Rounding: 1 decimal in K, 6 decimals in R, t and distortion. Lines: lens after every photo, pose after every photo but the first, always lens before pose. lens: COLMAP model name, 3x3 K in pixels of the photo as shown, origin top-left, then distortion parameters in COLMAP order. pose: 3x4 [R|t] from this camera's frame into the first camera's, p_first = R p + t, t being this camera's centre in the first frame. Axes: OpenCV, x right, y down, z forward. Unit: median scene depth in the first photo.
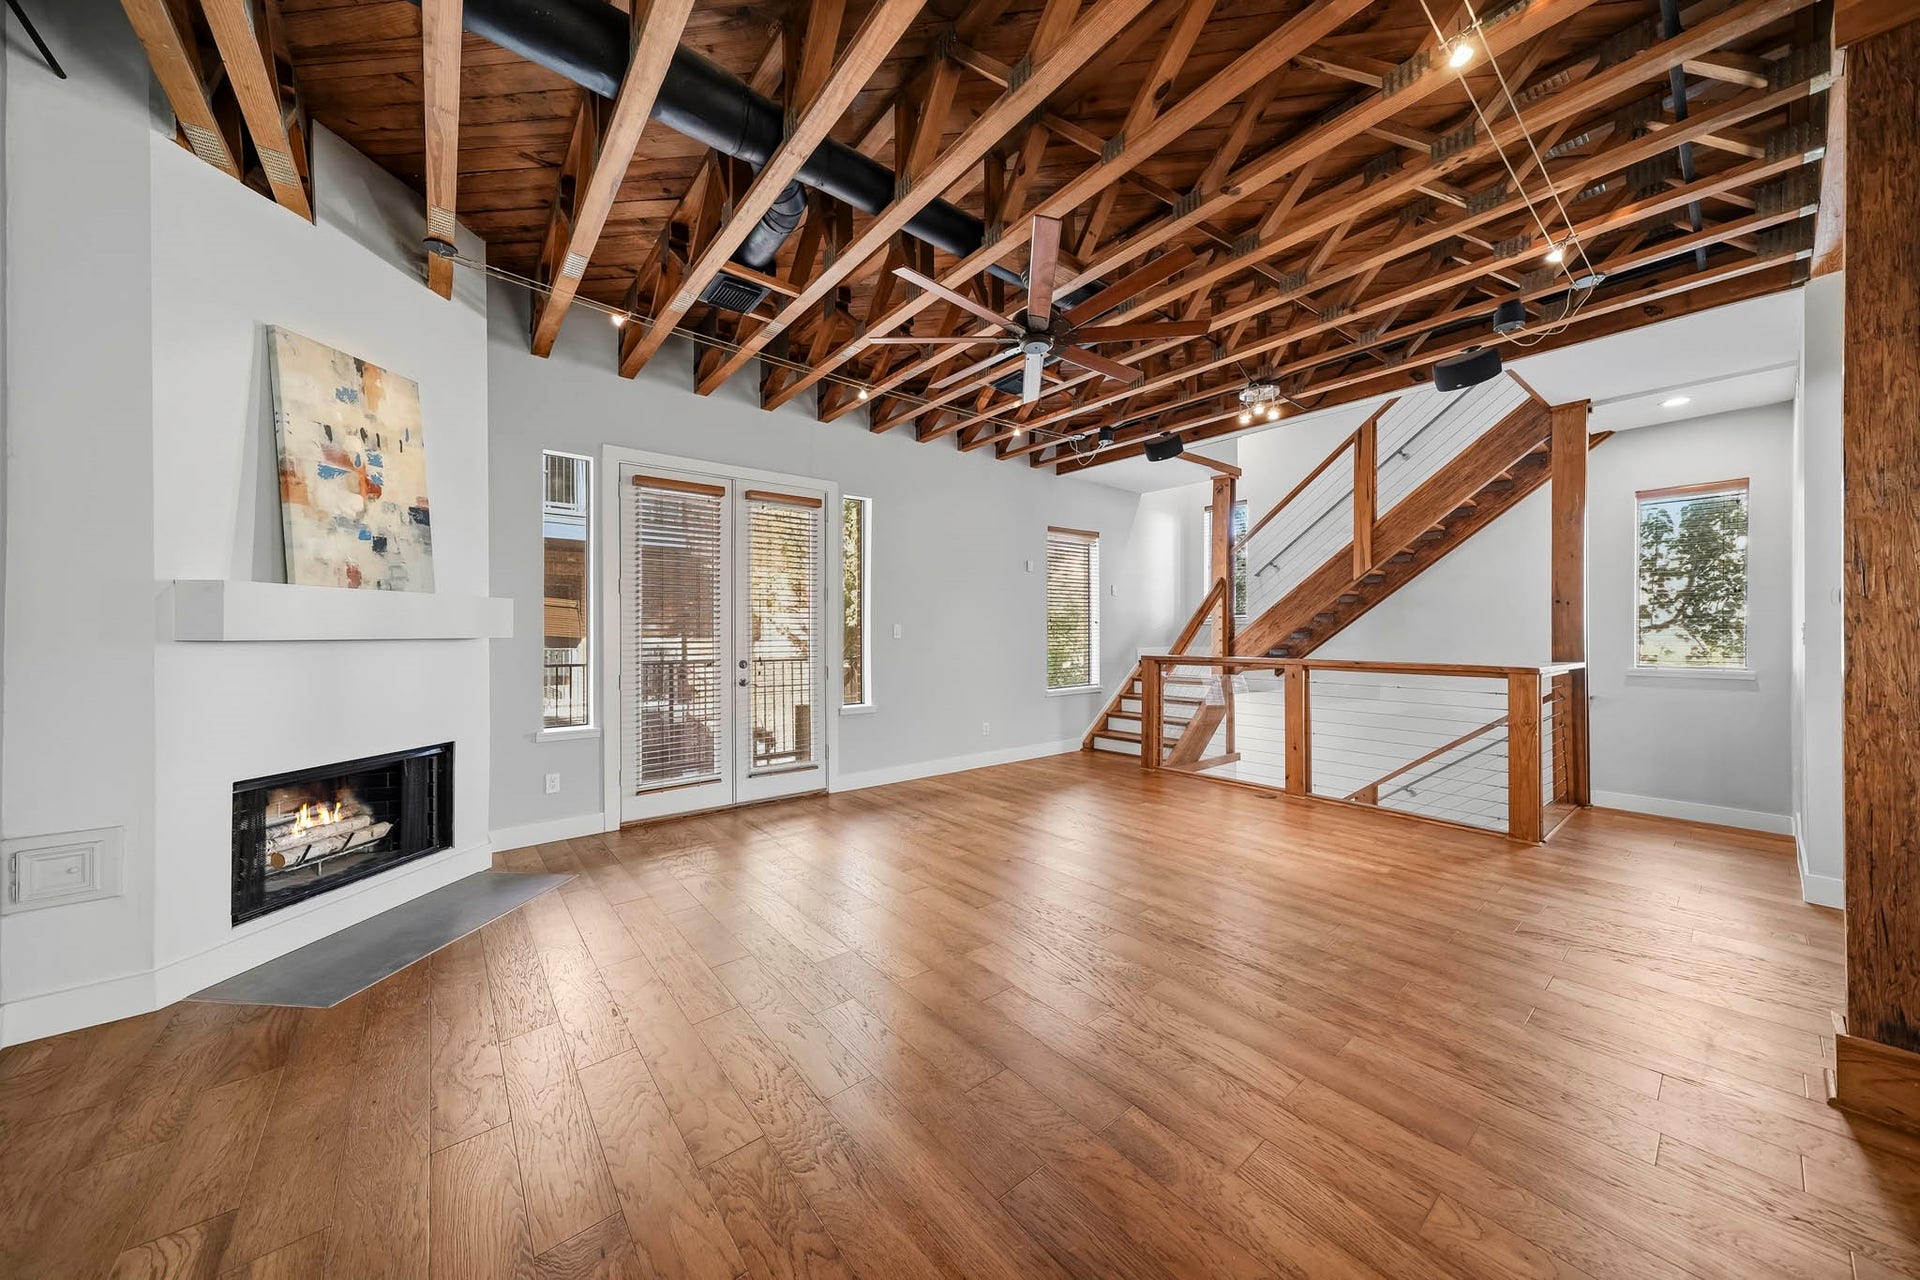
lens RADIAL K [[641.4, 0, 953.4], [0, 641.4, 636.2], [0, 0, 1]] dist [-0.013254, 0.000120]
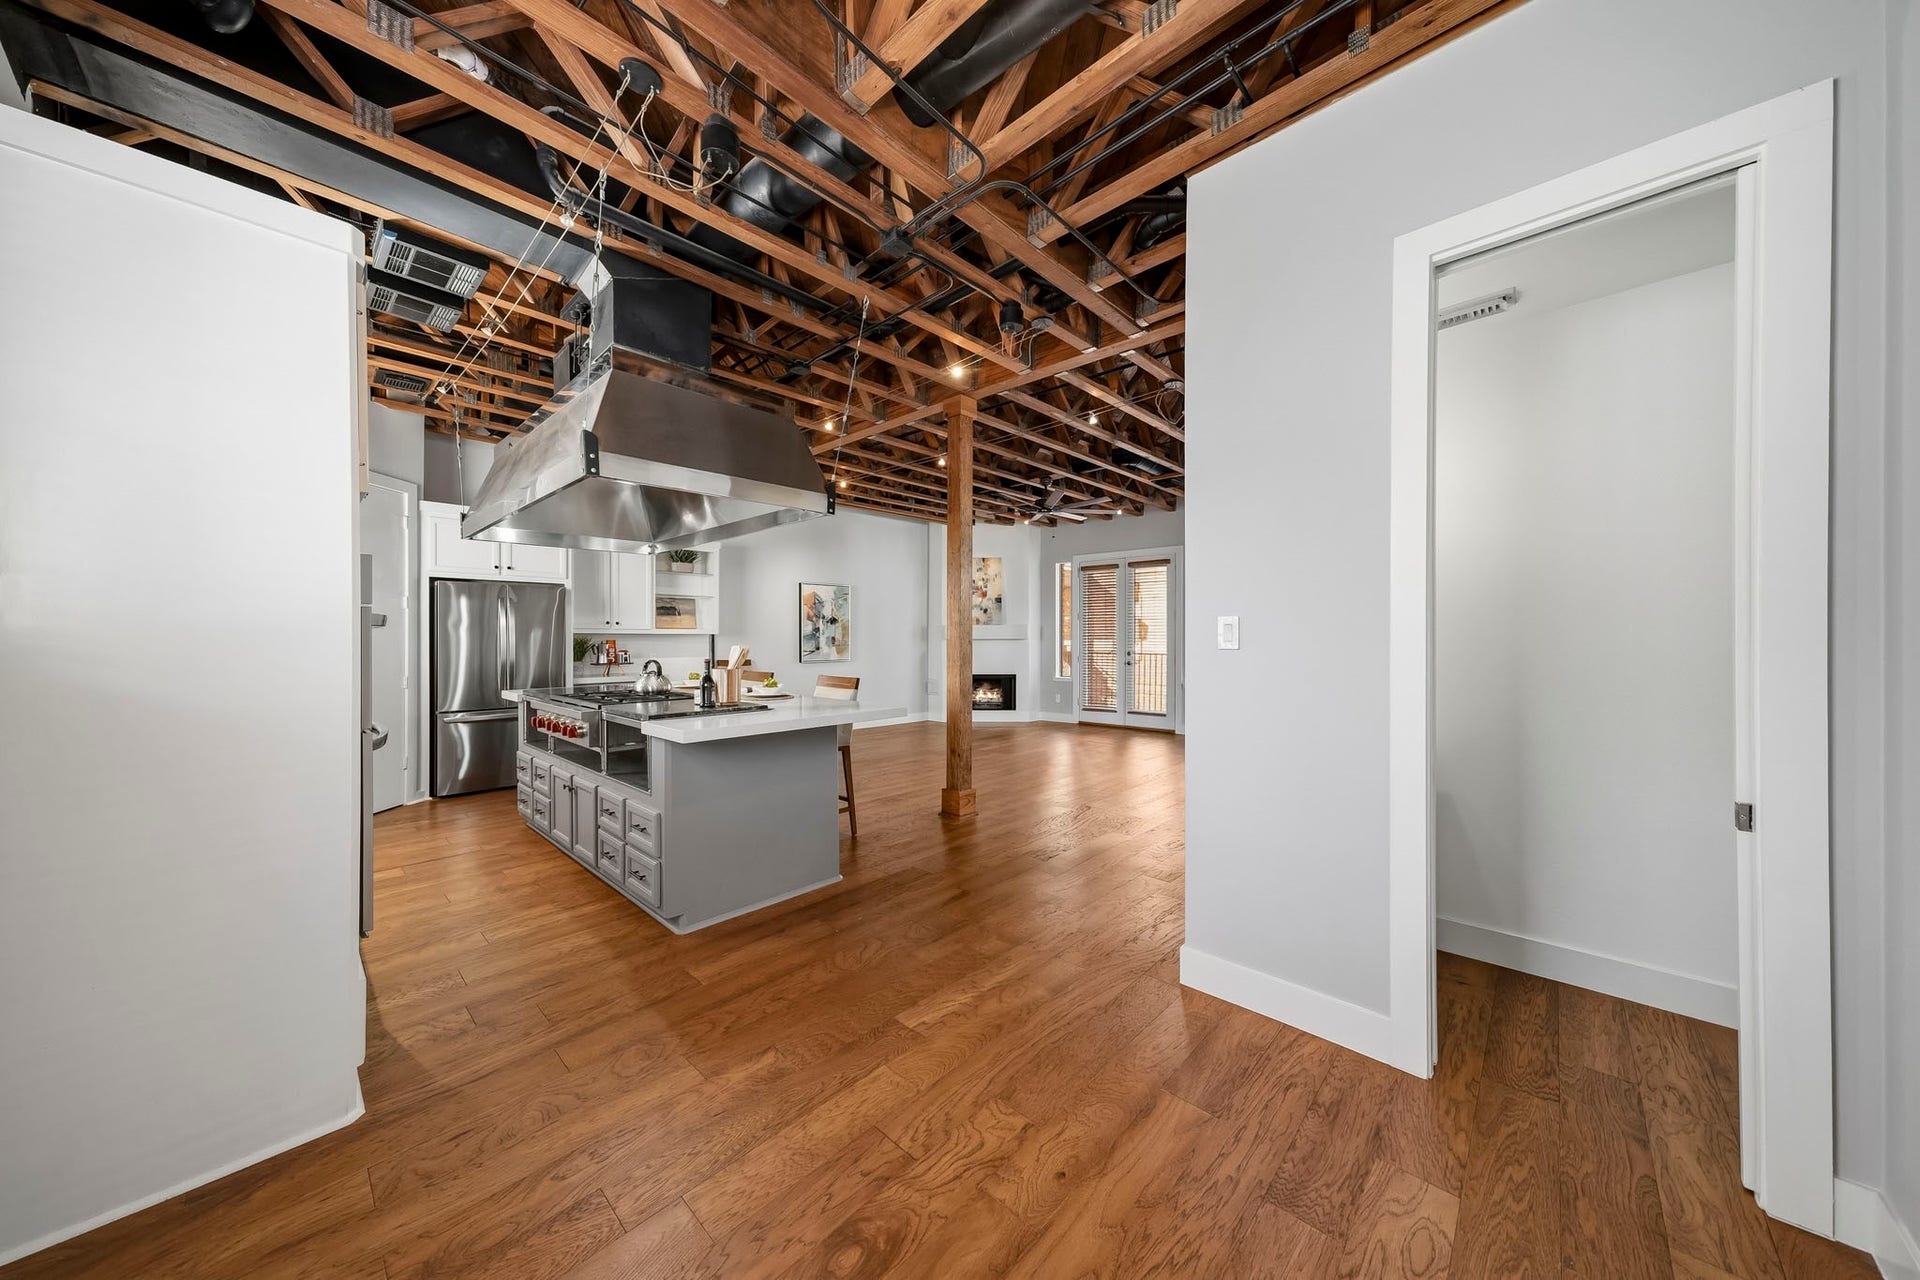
lens RADIAL K [[641.4, 0, 959.3], [0, 641.4, 633.3], [0, 0, 1]] dist [-0.013254, 0.000120]
pose [[0.150848, -0.004410, -0.988547, 2.175678], [-0.001355, 0.999988, -0.004668, -0.008750], [0.988556, 0.002043, 0.150841, 0.301004]]
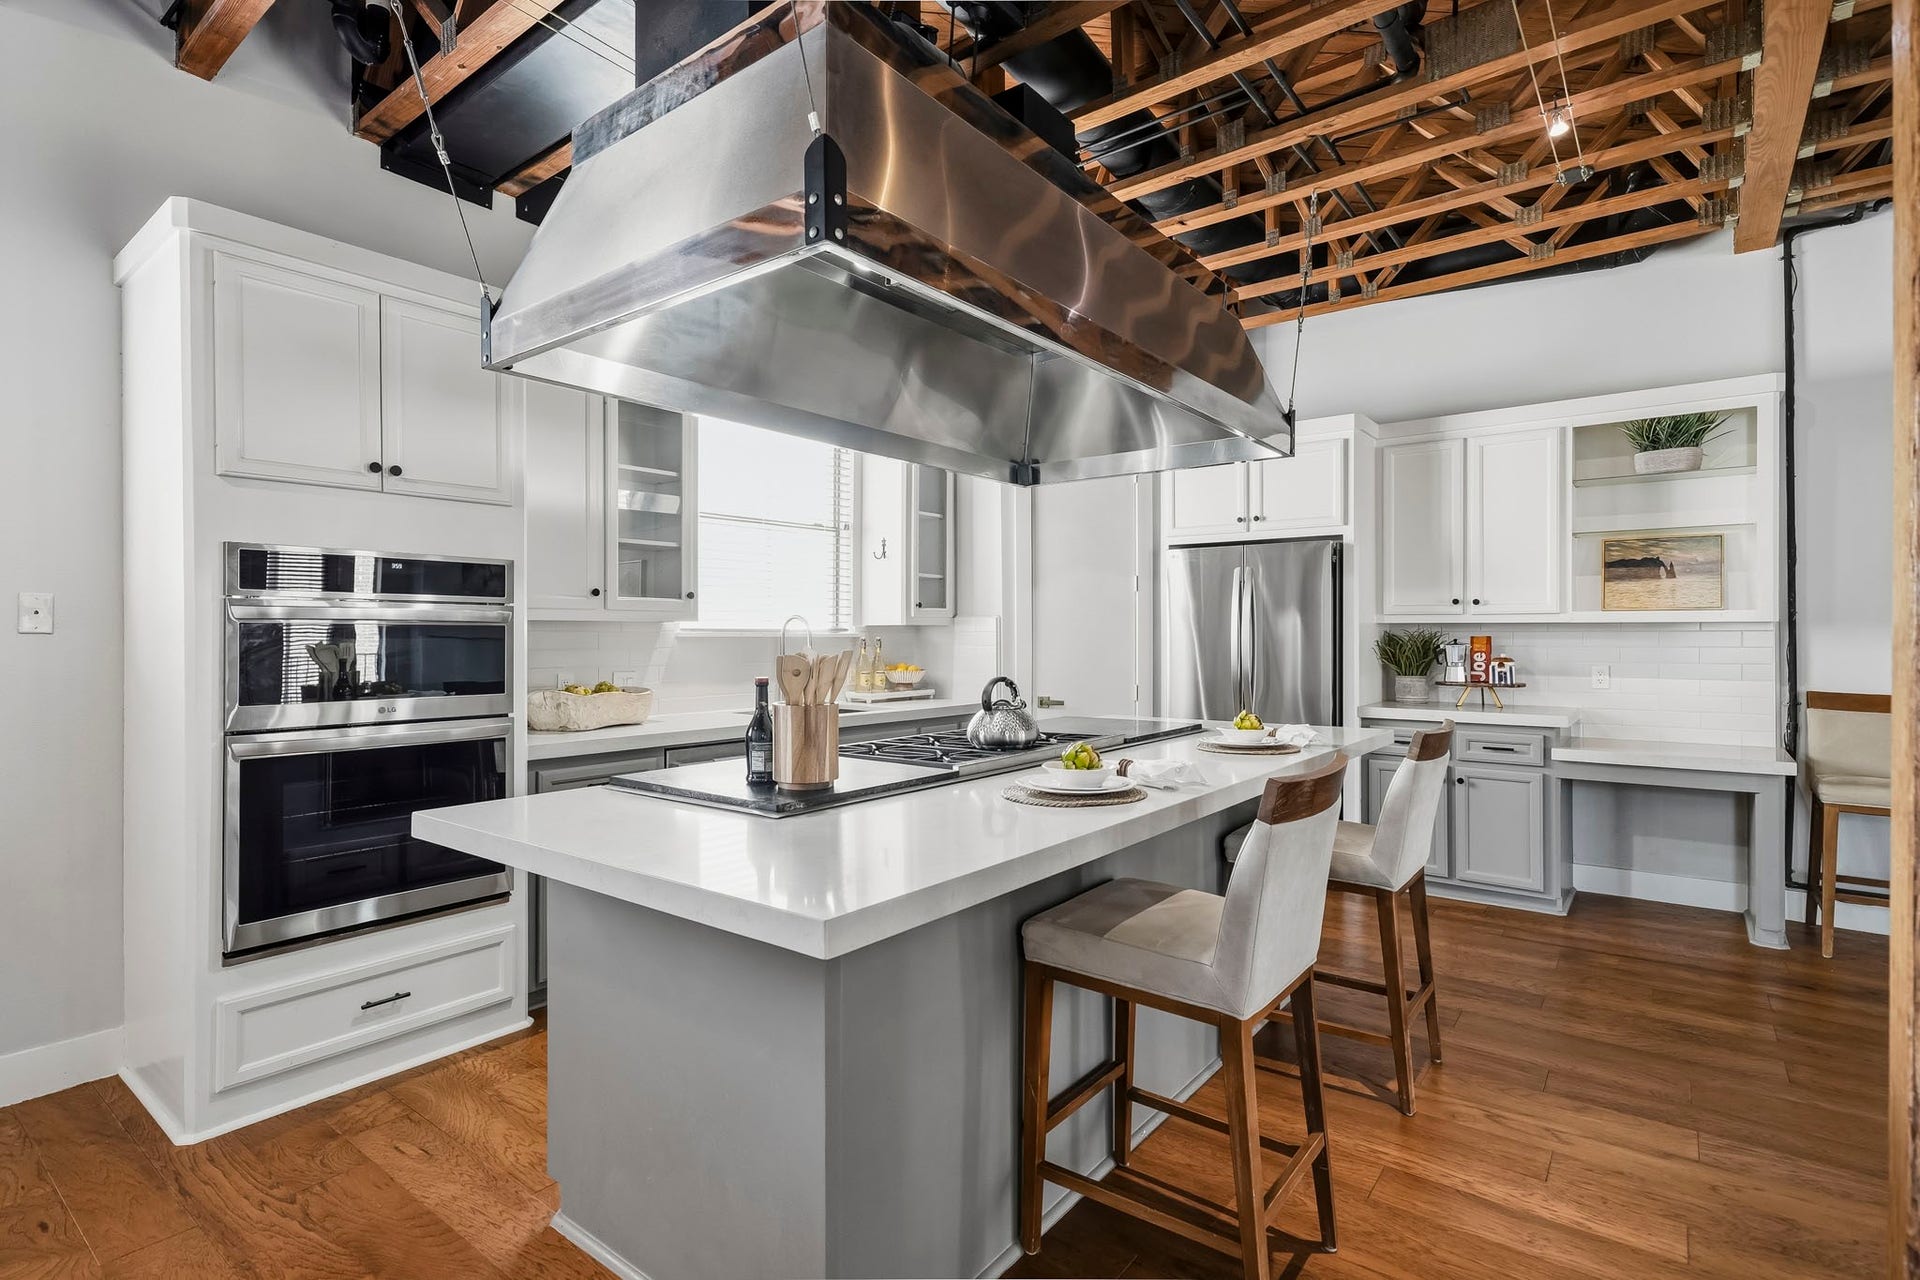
lens RADIAL K [[921.4, 0, 959.8], [0, 921.4, 632.9], [0, 0, 1]] dist [0.003046, 0.000479]
pose [[-0.970634, 0.005064, -0.240509, 1.179118], [0.004190, 0.999983, 0.004145, -0.008737], [0.240526, 0.003015, -0.970638, 0.723347]]
